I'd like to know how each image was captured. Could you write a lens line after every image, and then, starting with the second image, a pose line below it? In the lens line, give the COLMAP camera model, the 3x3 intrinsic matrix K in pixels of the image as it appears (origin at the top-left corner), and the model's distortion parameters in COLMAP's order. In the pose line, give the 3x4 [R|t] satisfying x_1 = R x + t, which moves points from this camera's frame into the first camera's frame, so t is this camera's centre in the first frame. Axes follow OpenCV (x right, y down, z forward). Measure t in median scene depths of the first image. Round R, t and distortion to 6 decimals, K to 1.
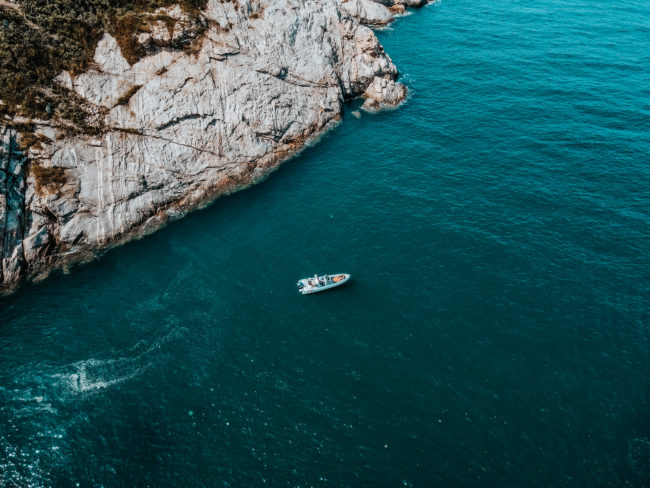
lens RADIAL K [[473.1, 0, 325.3], [0, 473.1, 235.9], [0, 0, 1]] dist [0.045226, -0.031677]
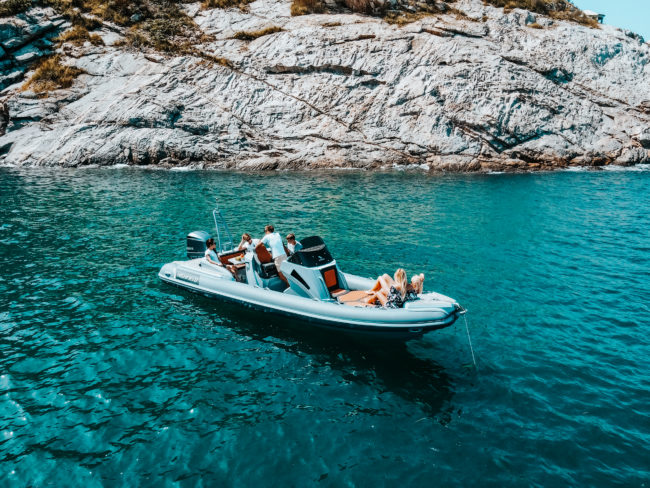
lens RADIAL K [[478.1, 0, 326.1], [0, 478.1, 235.5], [0, 0, 1]] dist [0.019852, 0.007092]
pose [[0.786386, 0.143686, -0.600792, 0.056751], [-0.403154, 0.856269, -0.322910, 0.083087], [0.468042, 0.496144, 0.731285, 0.668747]]
